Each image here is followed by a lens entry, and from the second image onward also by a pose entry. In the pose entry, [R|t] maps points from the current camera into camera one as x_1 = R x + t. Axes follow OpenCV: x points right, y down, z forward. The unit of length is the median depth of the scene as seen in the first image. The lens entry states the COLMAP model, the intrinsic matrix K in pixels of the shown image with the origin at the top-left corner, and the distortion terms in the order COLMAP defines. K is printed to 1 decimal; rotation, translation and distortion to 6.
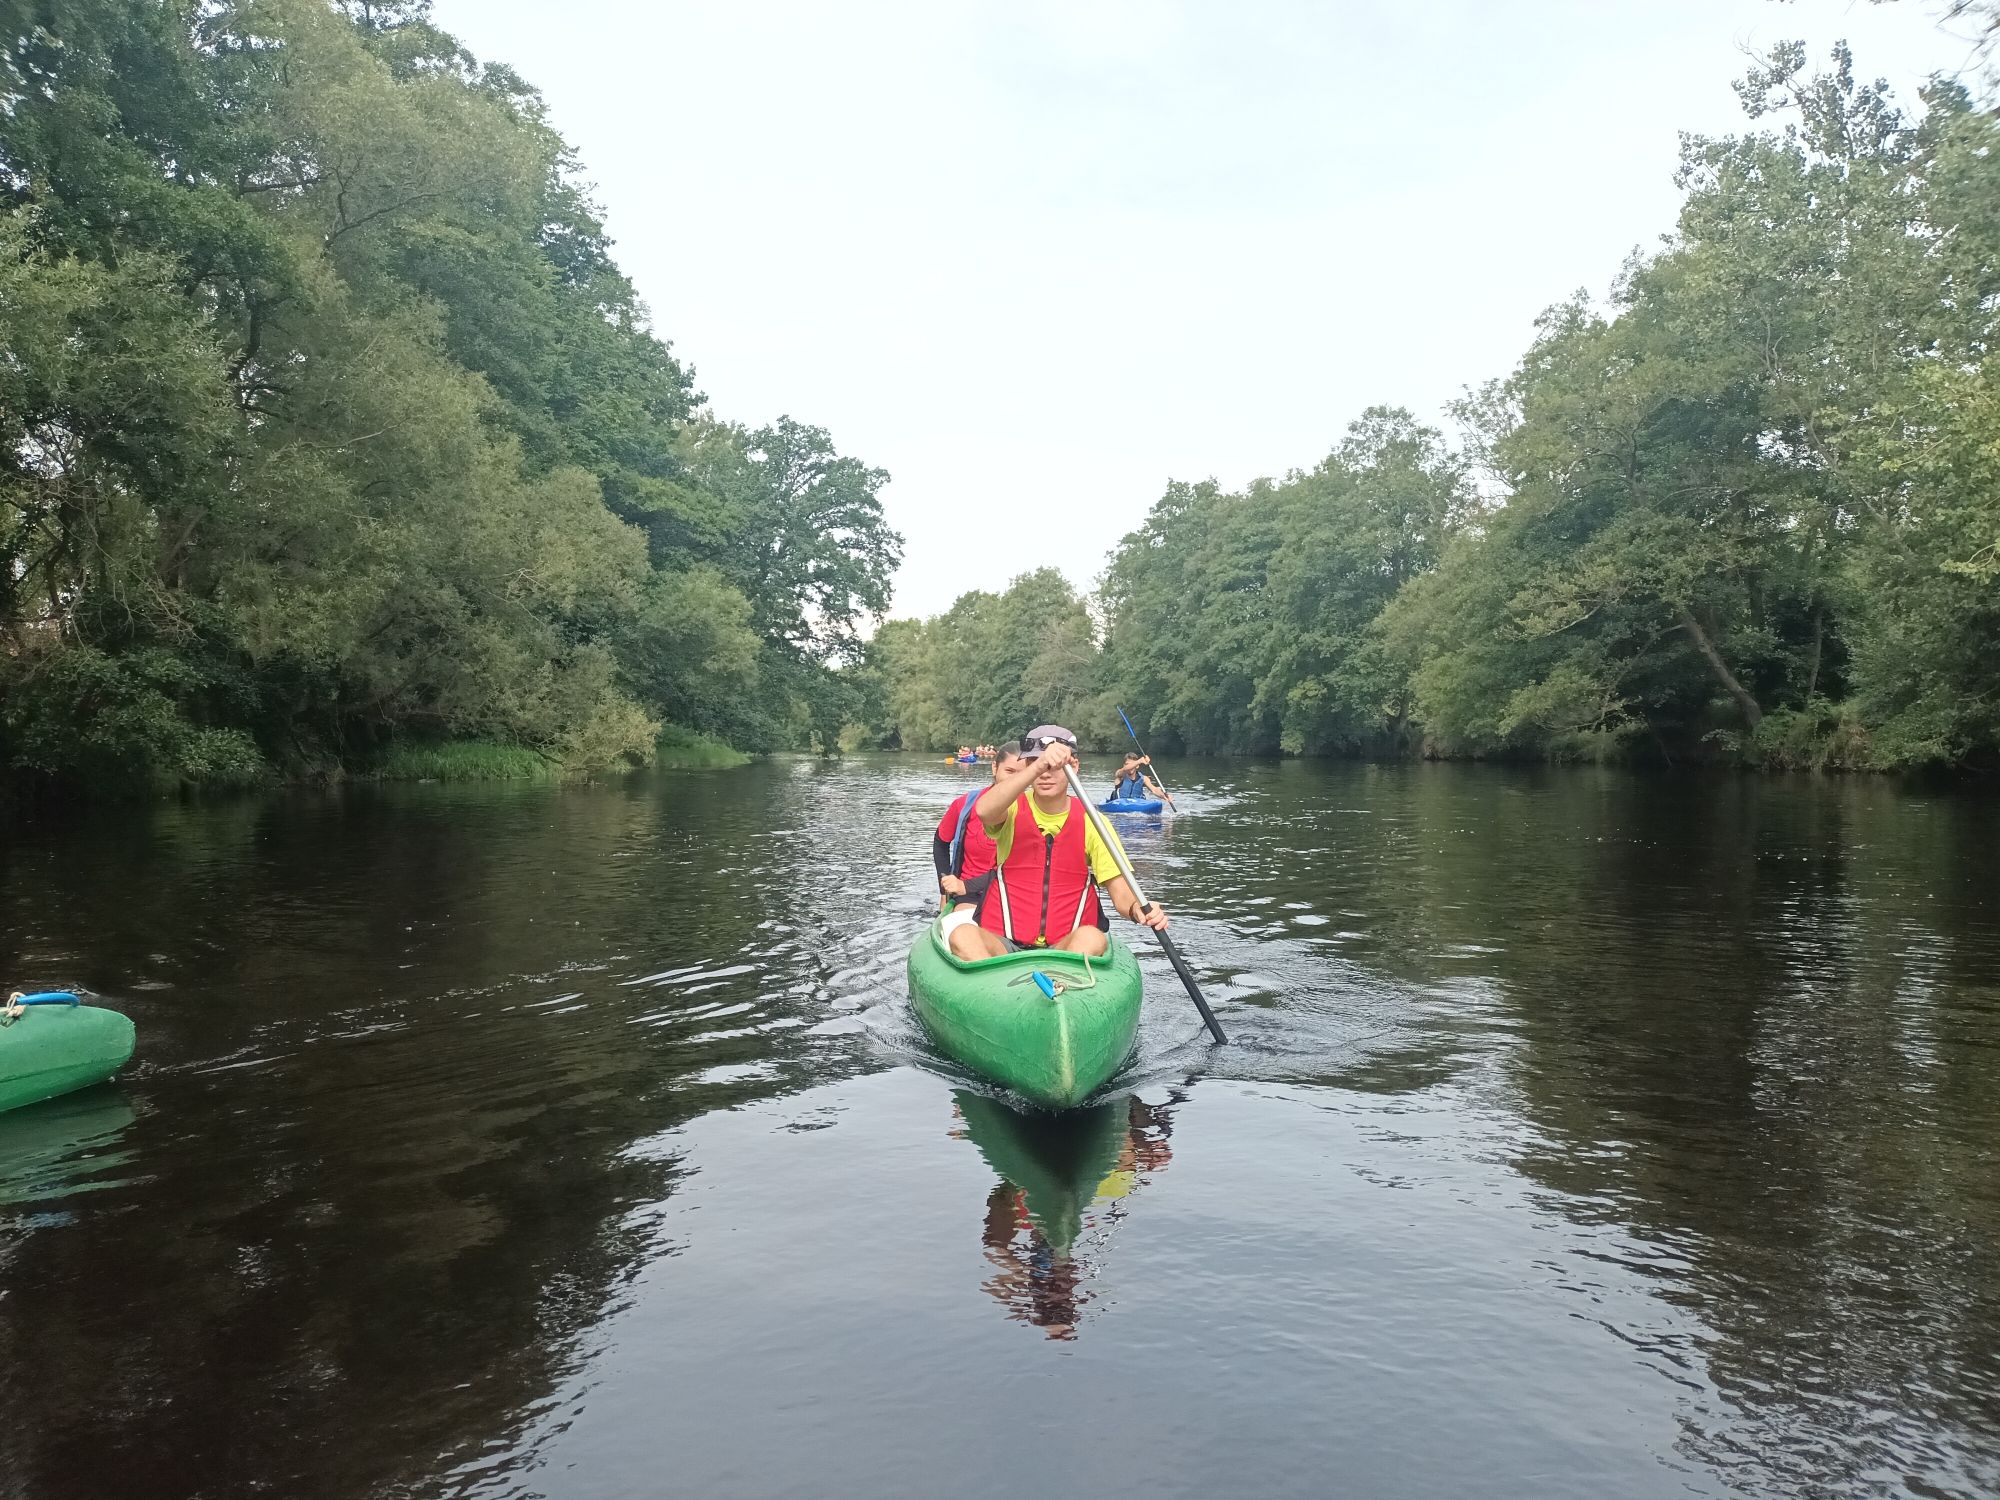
lens RADIAL K [[1482.5, 0, 986.8], [0, 1482.5, 770.4], [0, 0, 1]] dist [0.088712, -0.156786]
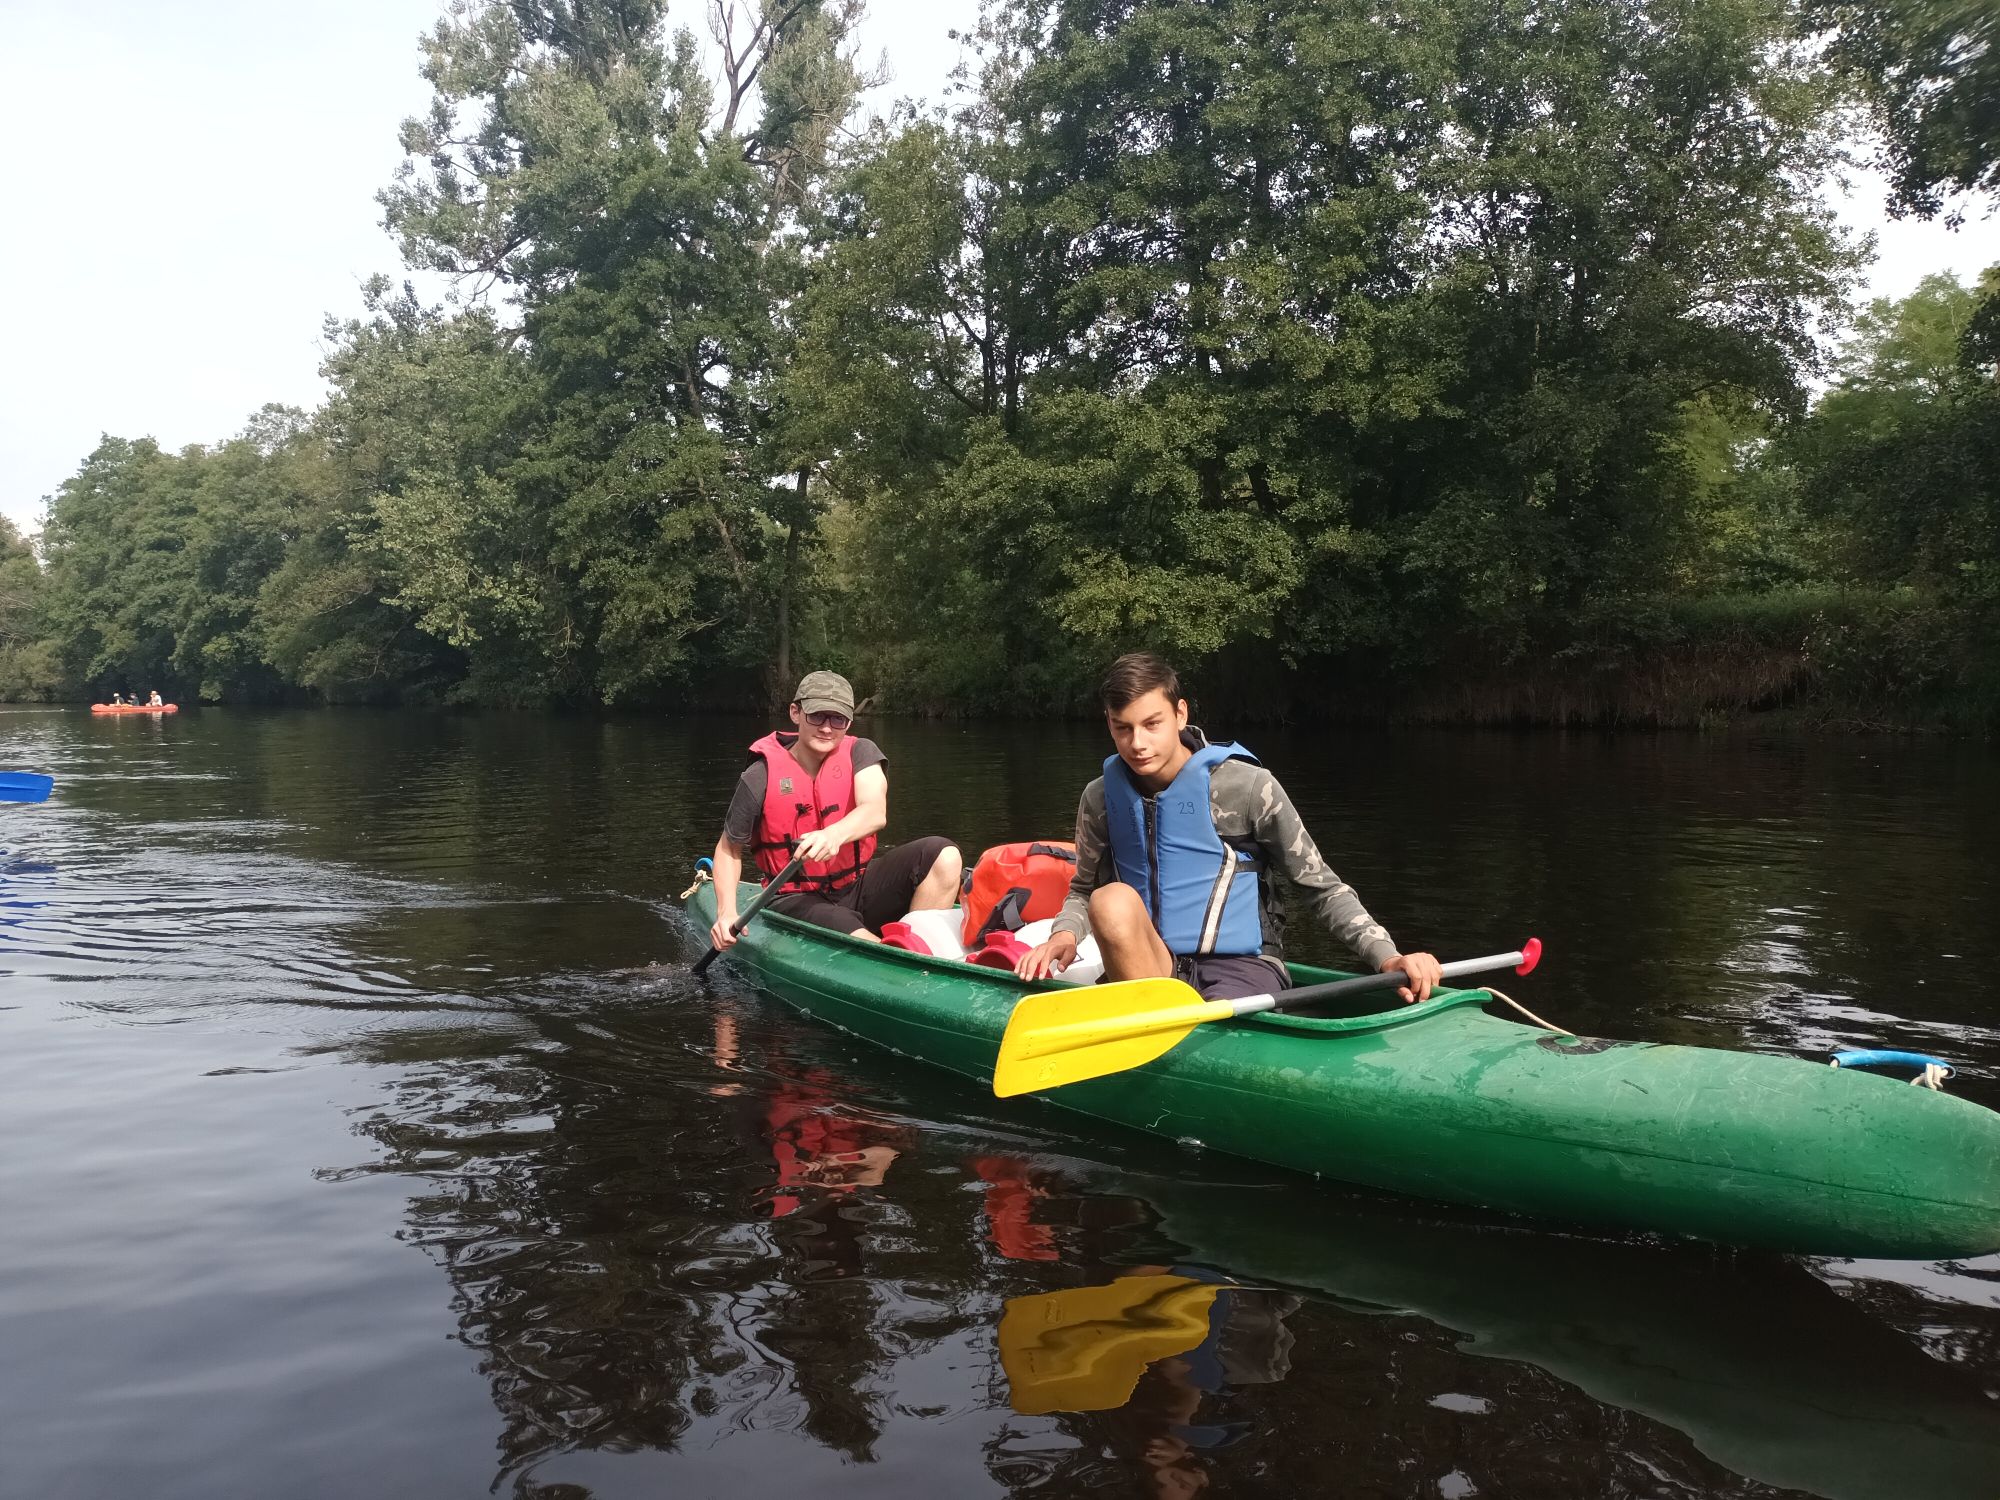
lens RADIAL K [[1488.7, 0, 982.4], [0, 1488.7, 747.4], [0, 0, 1]] dist [0.085929, -0.133789]
pose [[0.825538, -0.027034, 0.563699, 0.041535], [0.015823, 0.999568, 0.024764, 0.004514], [-0.564125, -0.011524, 0.825609, -0.258157]]
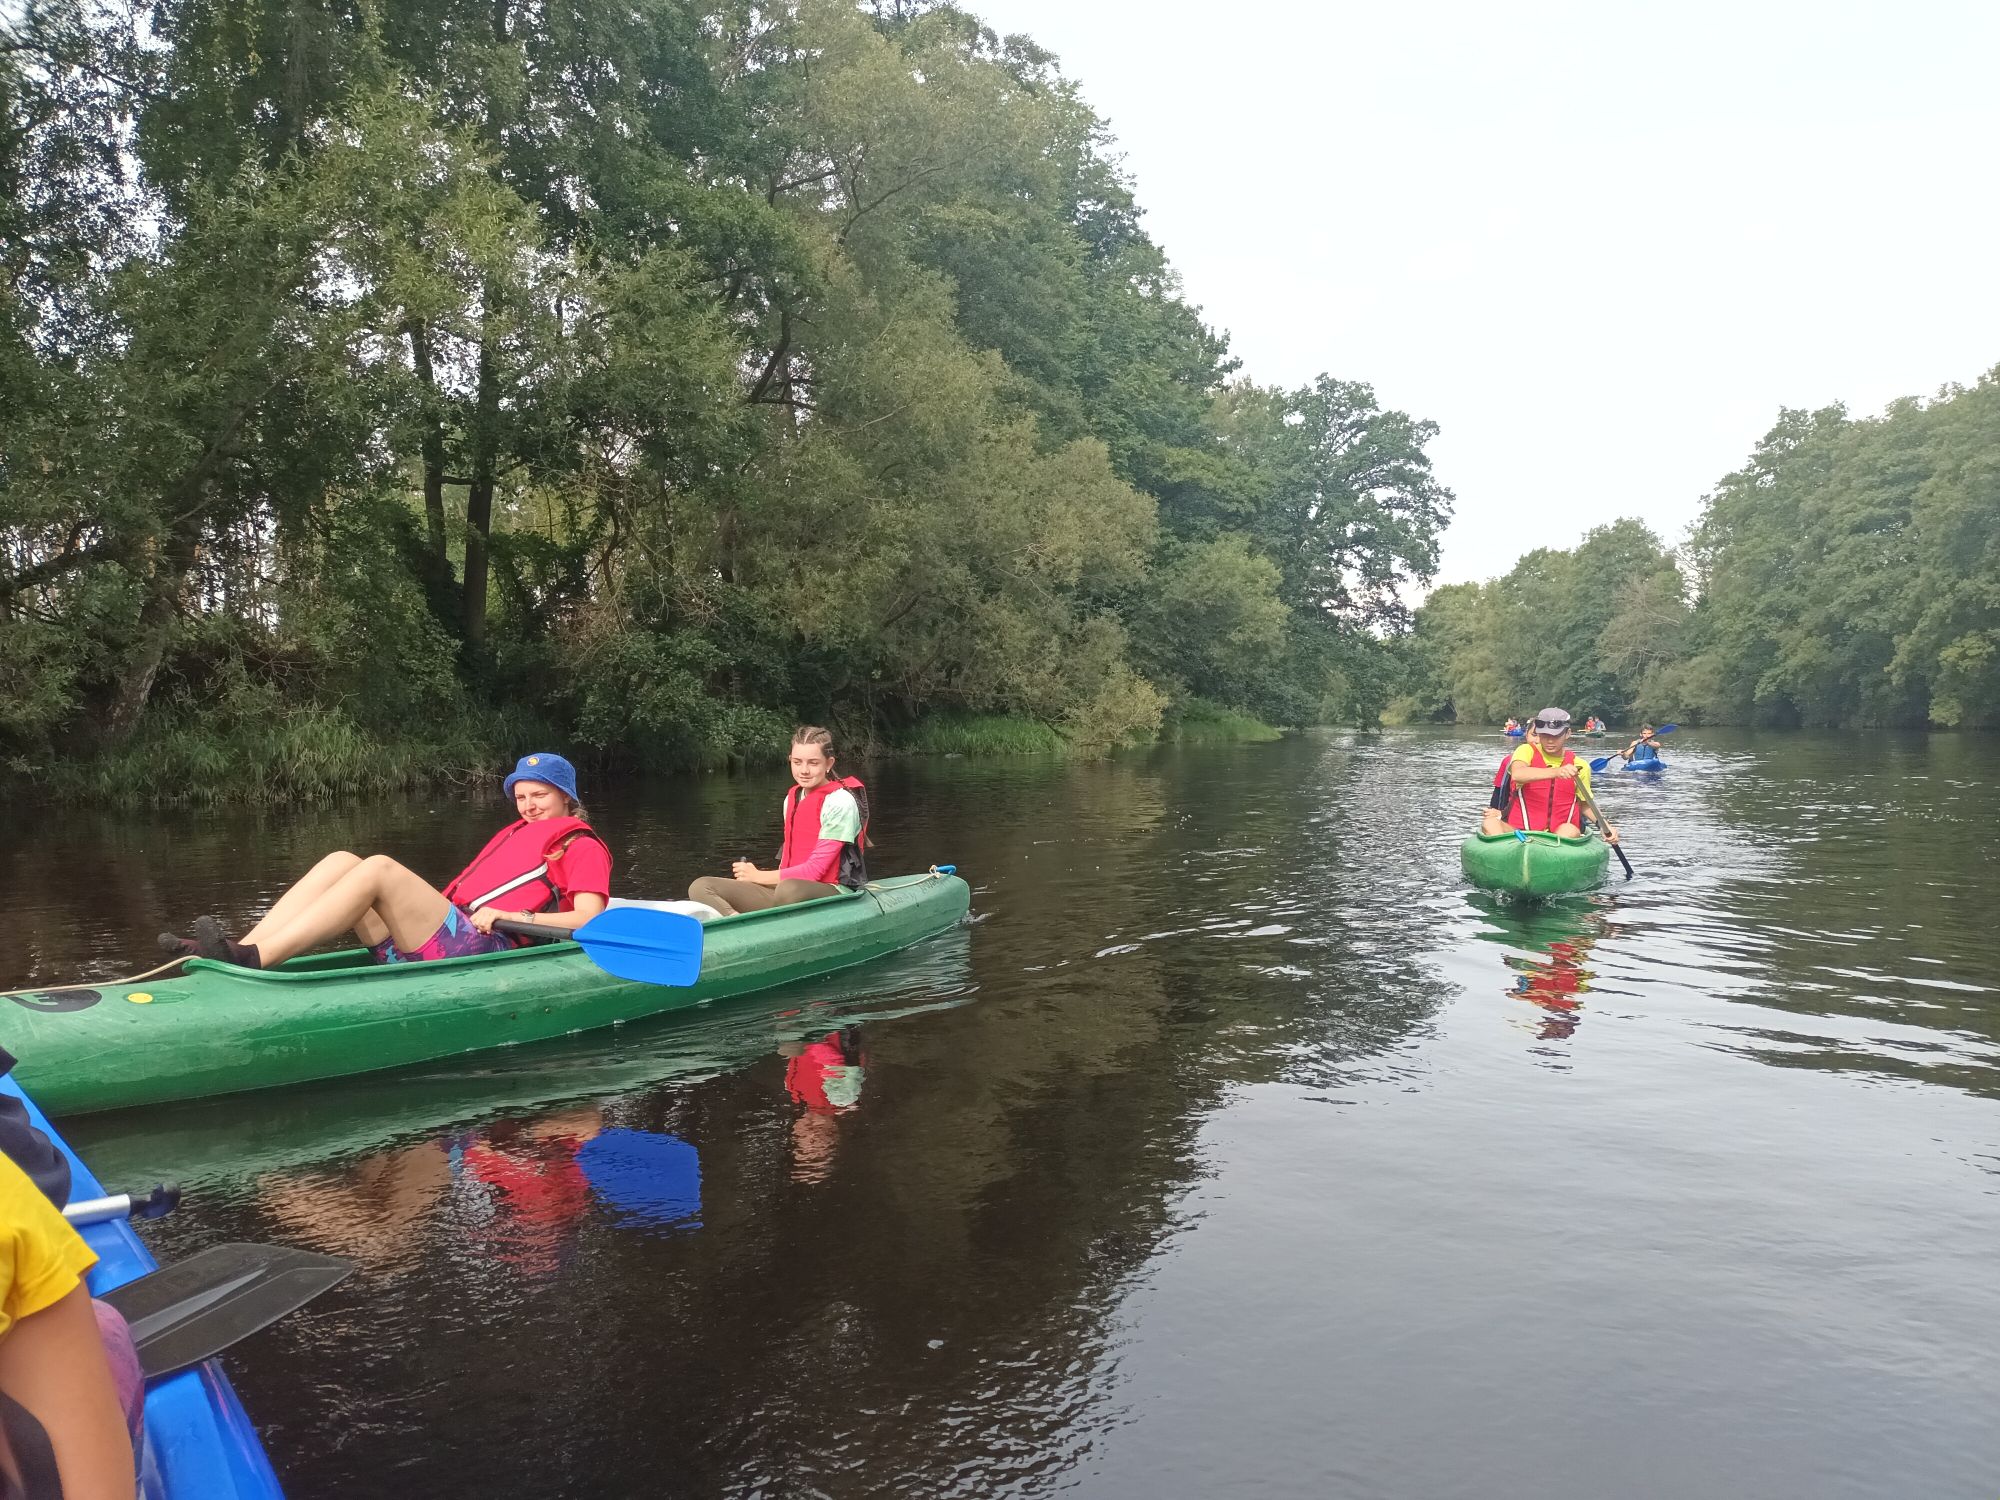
lens RADIAL K [[1499.6, 0, 991.7], [0, 1499.6, 758.0], [0, 0, 1]] dist [0.080909, -0.096139]
pose [[0.936665, 0.003915, -0.350205, 0.005220], [-0.000857, 0.999960, 0.008888, -0.000321], [0.350226, -0.008025, 0.936631, 0.017695]]
